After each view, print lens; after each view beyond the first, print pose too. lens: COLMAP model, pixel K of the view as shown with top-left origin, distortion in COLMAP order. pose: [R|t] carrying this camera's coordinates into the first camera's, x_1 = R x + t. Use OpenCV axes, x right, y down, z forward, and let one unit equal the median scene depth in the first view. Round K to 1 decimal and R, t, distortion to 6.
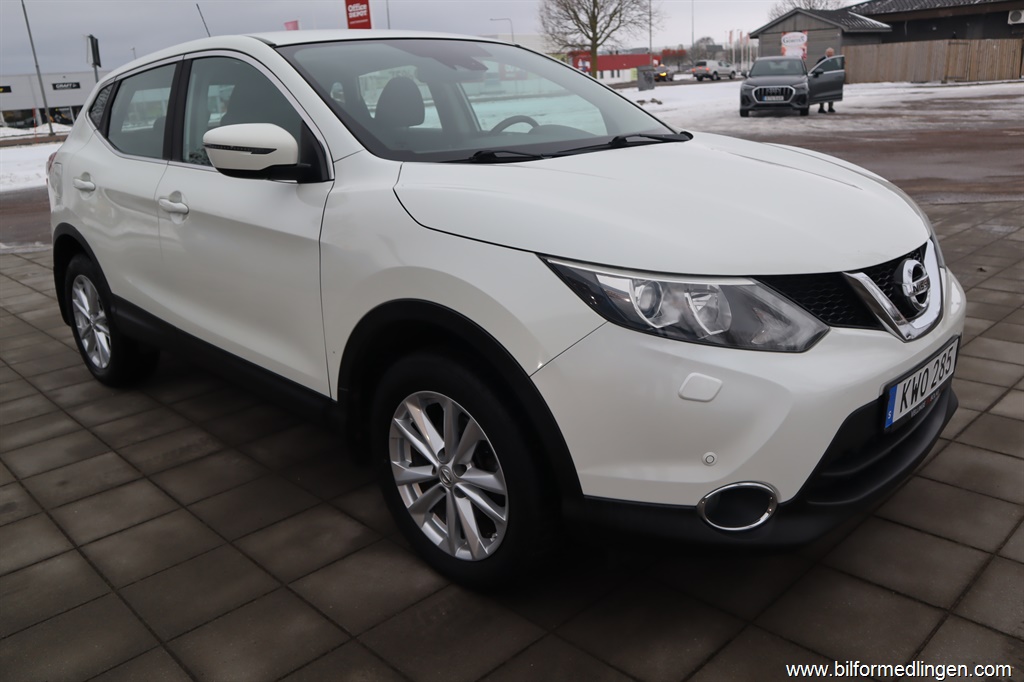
lens RADIAL K [[807.6, 0, 512.0], [0, 807.6, 341.0], [0, 0, 1]] dist [-0.084421, 0.068294]
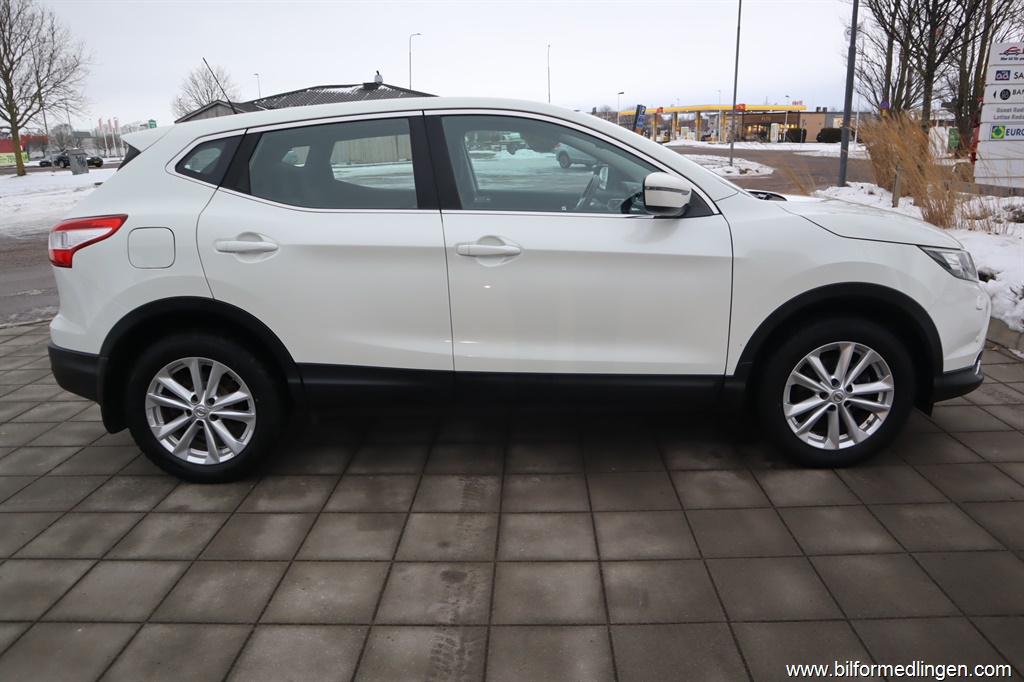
lens RADIAL K [[729.2, 0, 509.3], [0, 729.2, 357.9], [0, 0, 1]] dist [-0.092628, 0.036665]
pose [[0.724410, -0.158926, 0.670800, -0.975428], [0.194469, 0.980655, 0.022325, -0.040765], [-0.661371, 0.114277, 0.741302, 0.254598]]
